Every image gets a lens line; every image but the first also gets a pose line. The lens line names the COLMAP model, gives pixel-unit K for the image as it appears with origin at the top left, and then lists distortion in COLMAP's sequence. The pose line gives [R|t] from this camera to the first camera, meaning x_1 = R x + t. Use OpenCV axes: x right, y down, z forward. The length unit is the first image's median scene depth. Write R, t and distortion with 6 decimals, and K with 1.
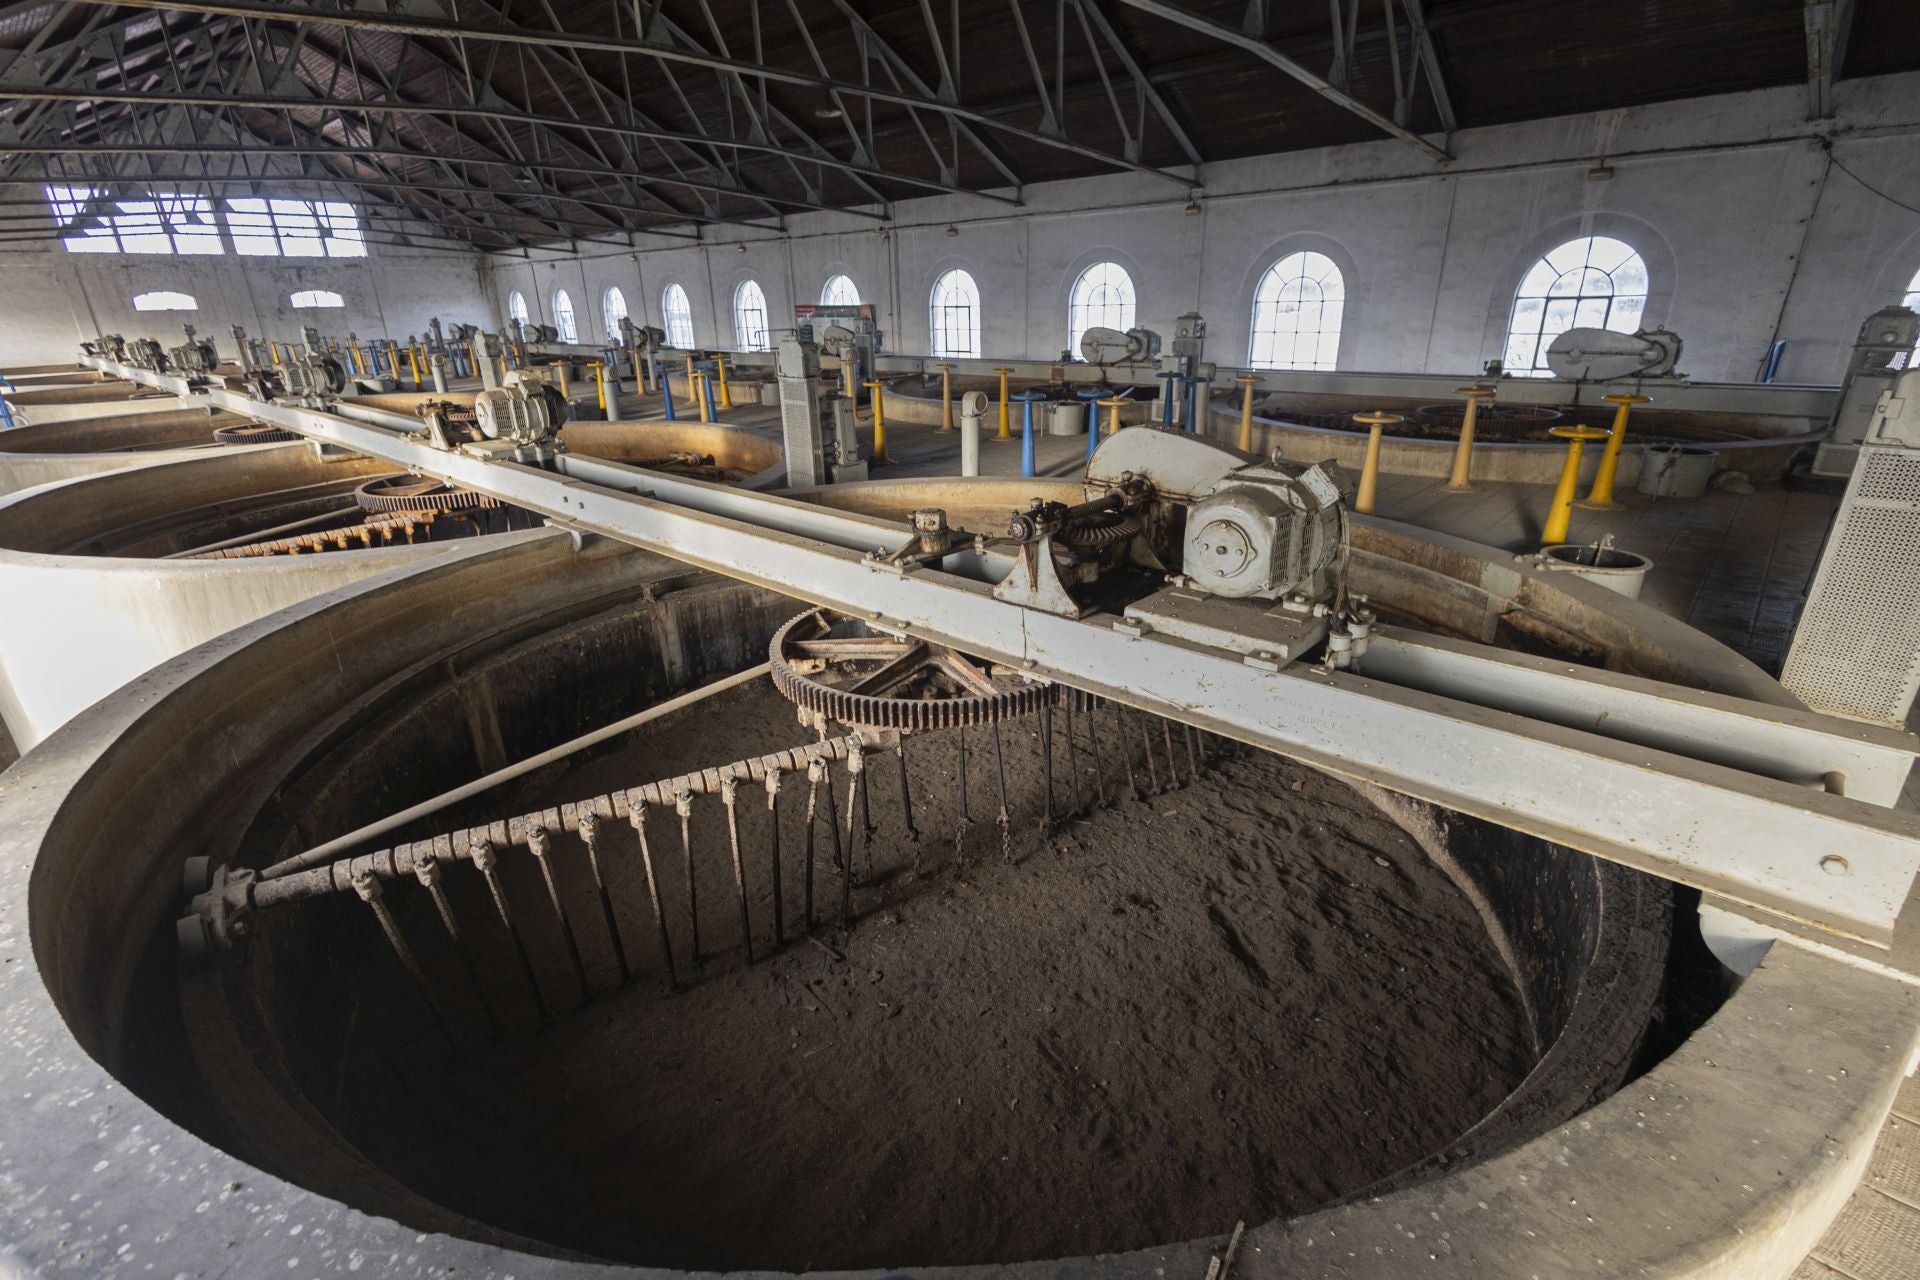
lens RADIAL K [[866.7, 0, 960.0], [0, 866.7, 640.0], [0, 0, 1]] dist [0.008955, -0.004364]
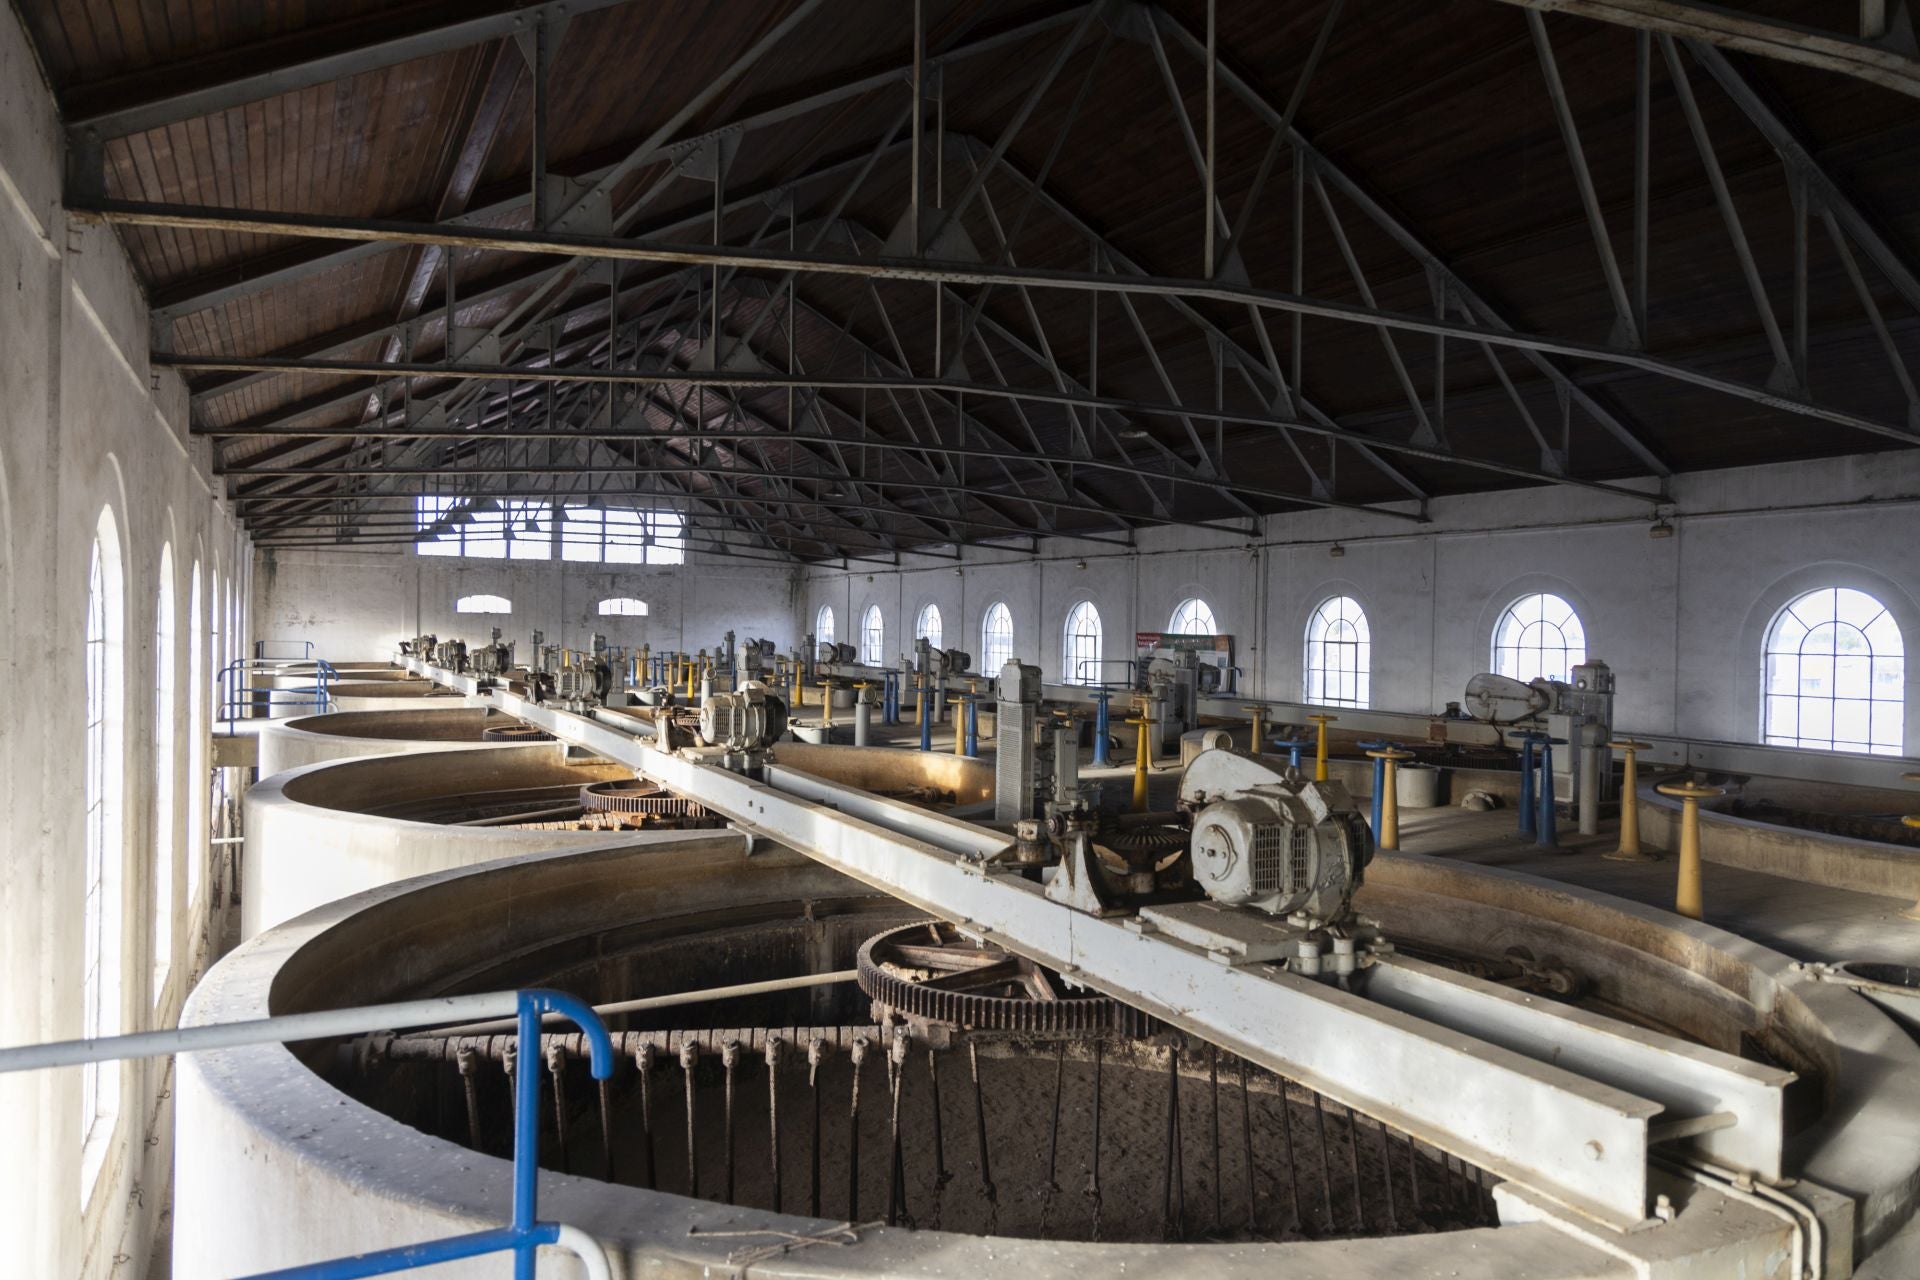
lens RADIAL K [[1284.7, 0, 960.0], [0, 1284.7, 640.0], [0, 0, 1]] dist [0.011663, -0.005185]
pose [[0.937934, 0.040306, -0.344463, 0.097823], [-0.160230, 0.931228, -0.327325, 0.038838], [0.307580, 0.362203, 0.879888, -0.101037]]
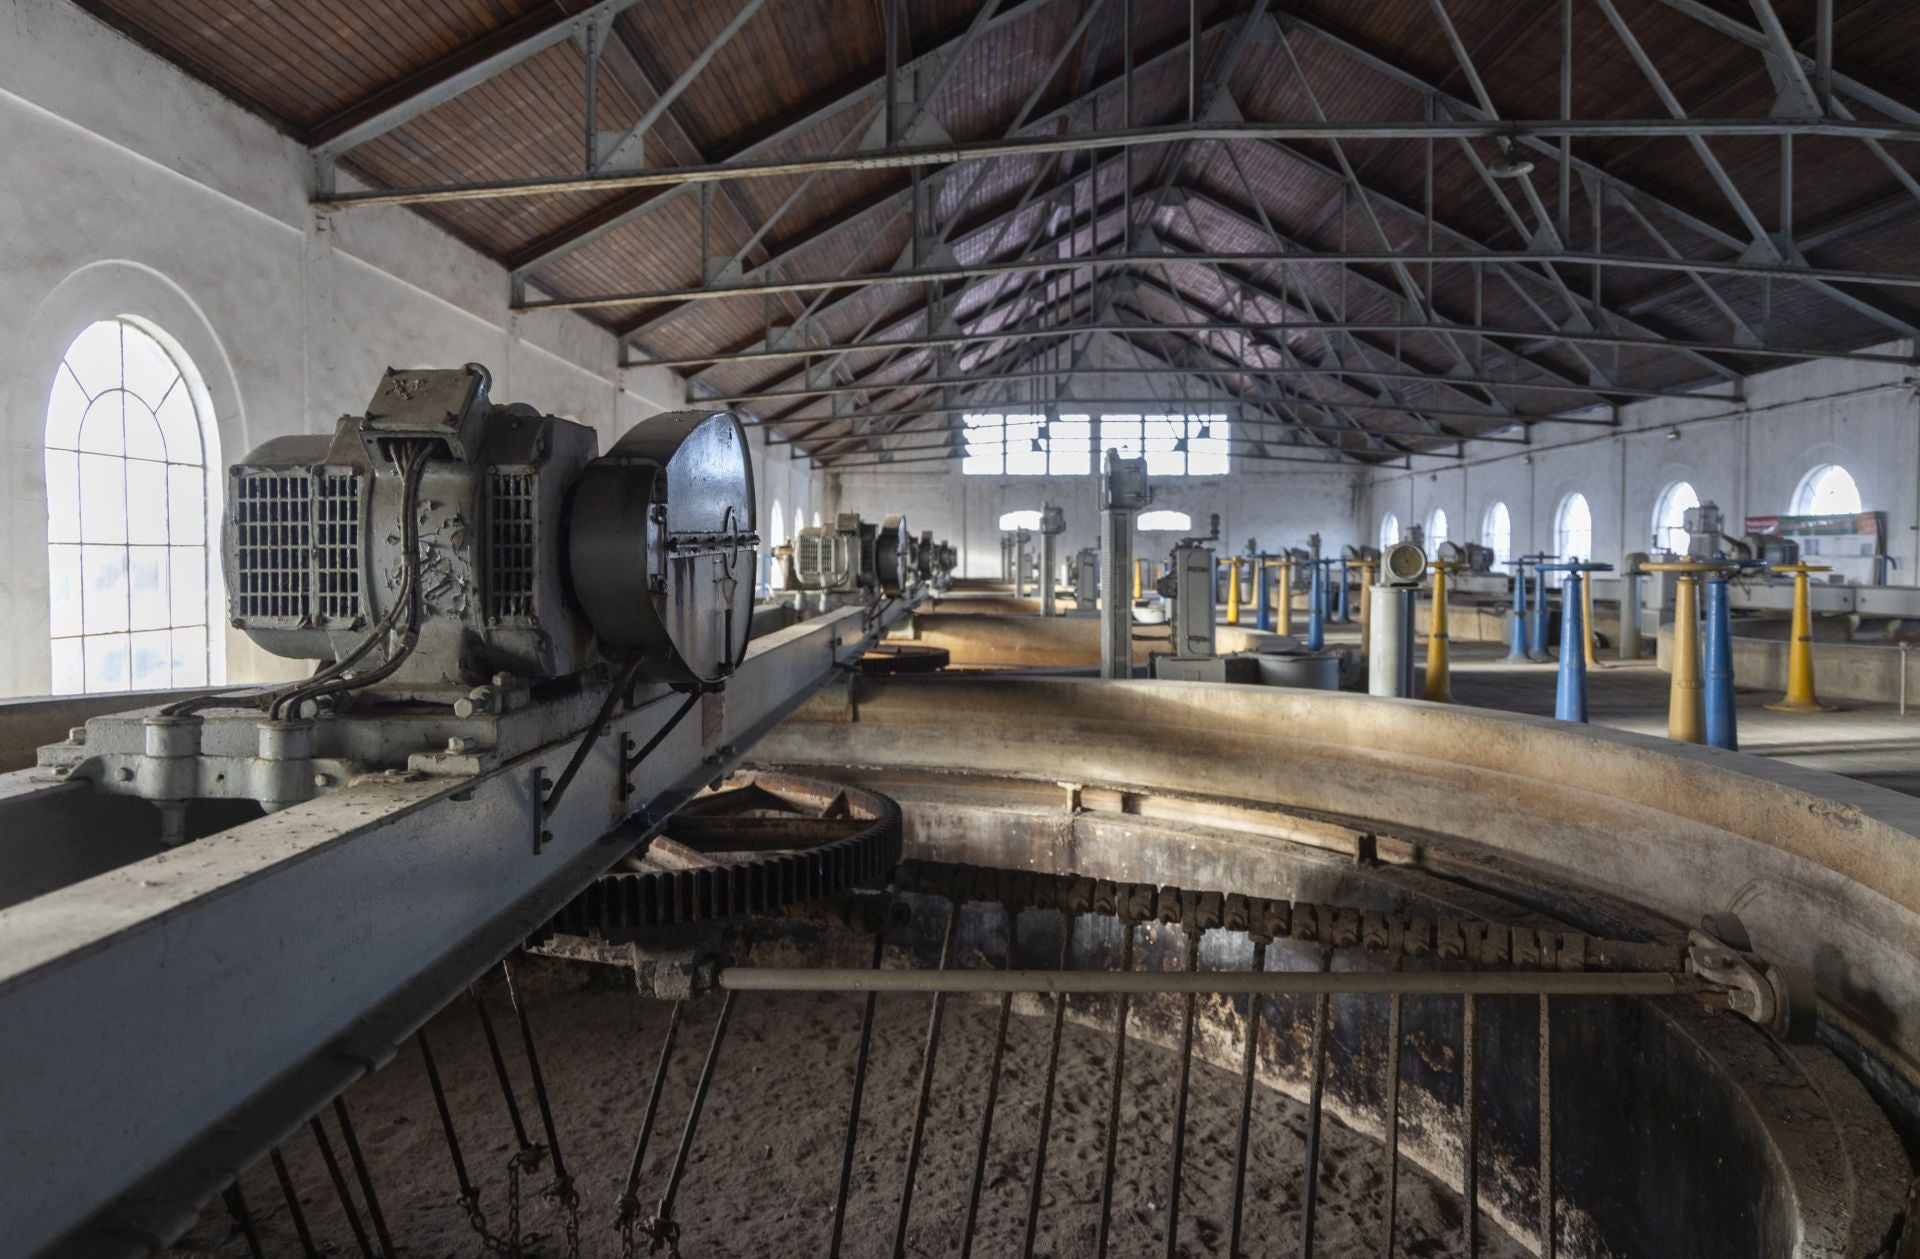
lens RADIAL K [[1323.5, 0, 933.1], [0, 1323.5, 602.2], [0, 0, 1]] dist [-0.001507, 0.000446]
pose [[0.656505, 0.047833, -0.752804, 0.200647], [-0.290493, 0.937048, -0.193793, -0.007501], [0.696143, 0.345910, 0.629072, 0.146393]]
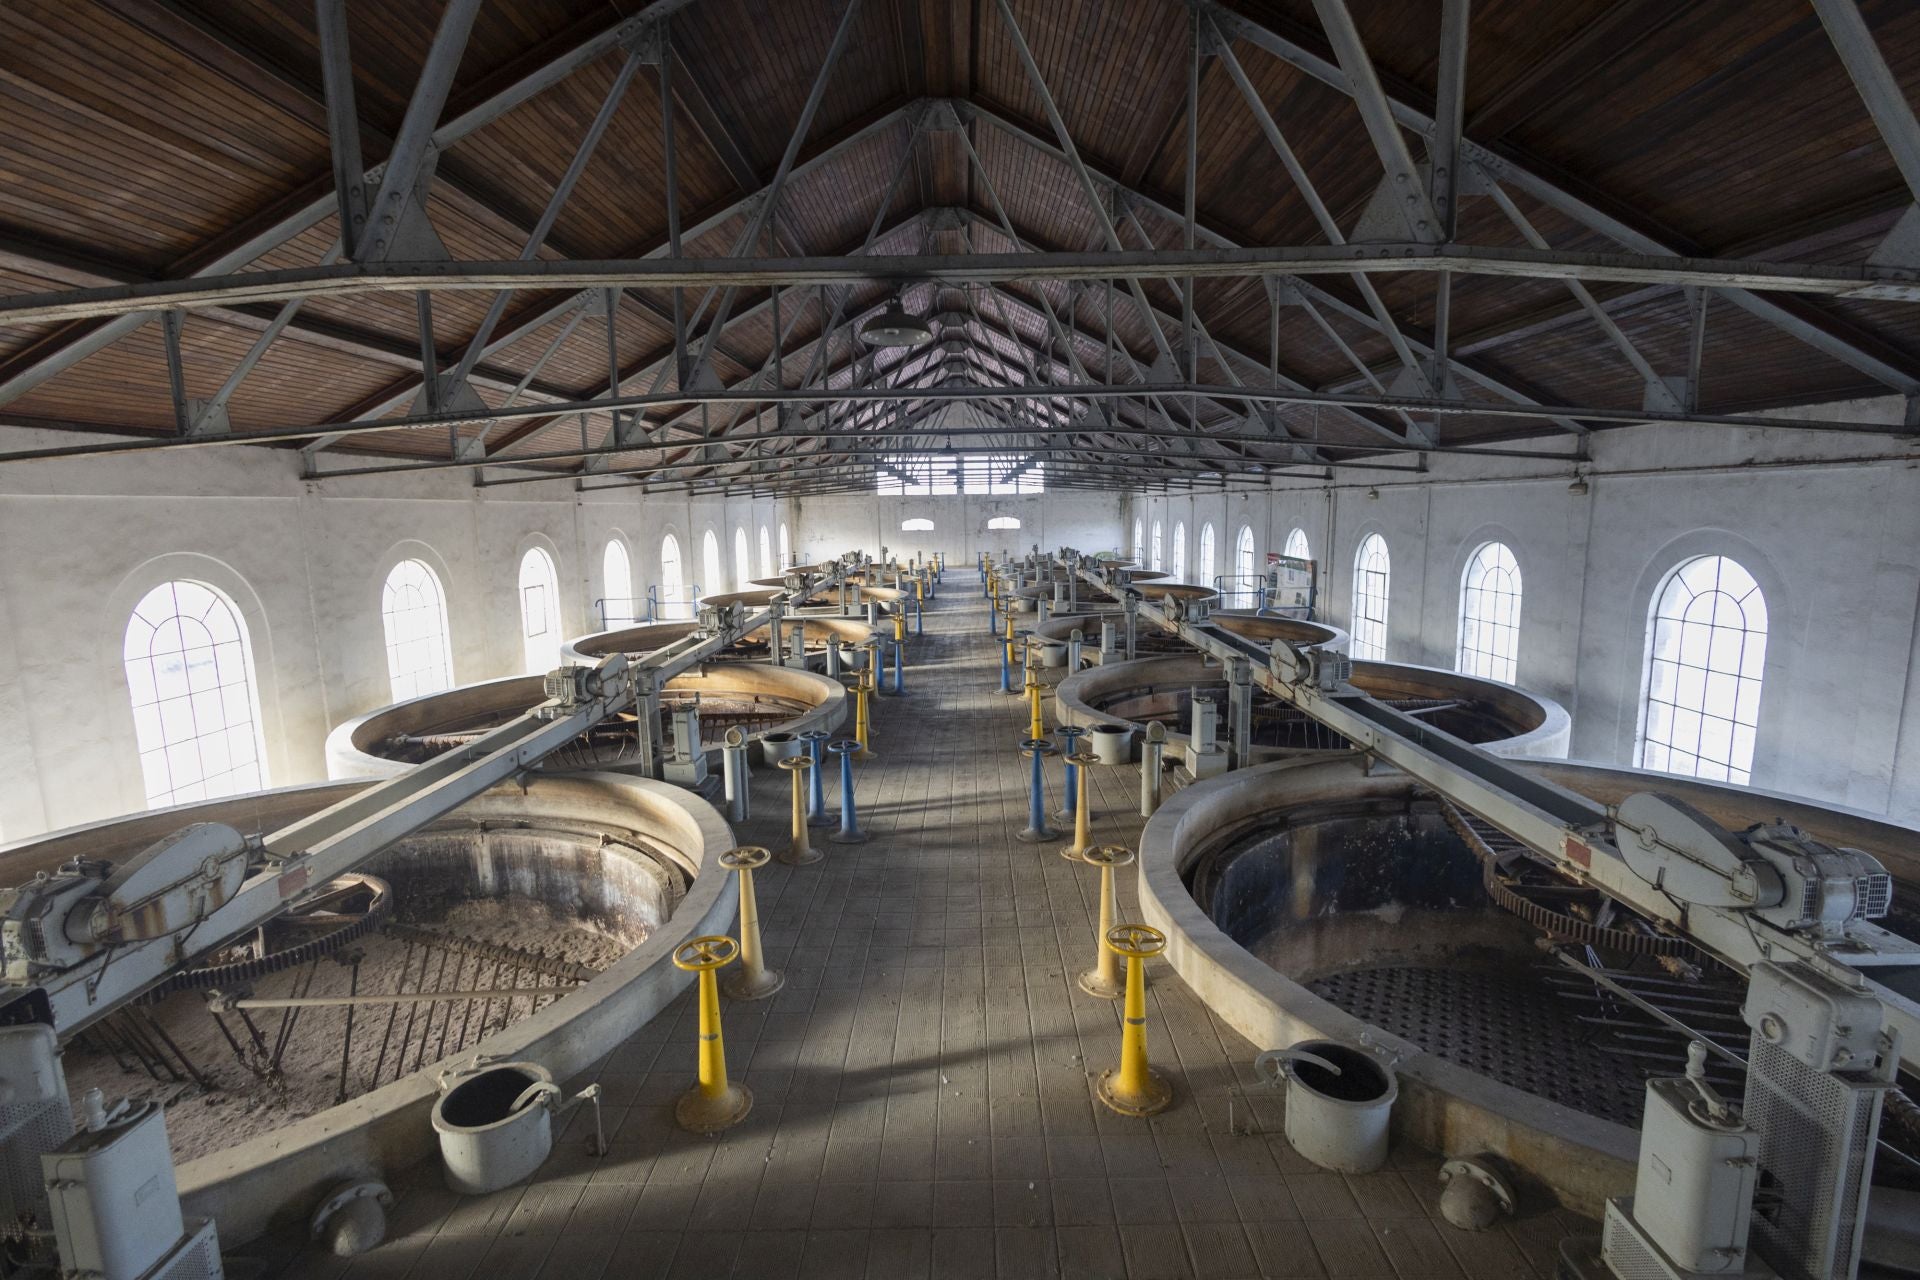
lens RADIAL K [[858.3, 0, 958.7], [0, 858.3, 637.4], [0, 0, 1]] dist [-0.000726, -0.000455]
pose [[0.683969, 0.117927, -0.719917, 0.471832], [-0.267051, 0.958823, -0.096655, -0.170263], [0.678874, 0.258364, 0.687297, 0.180856]]
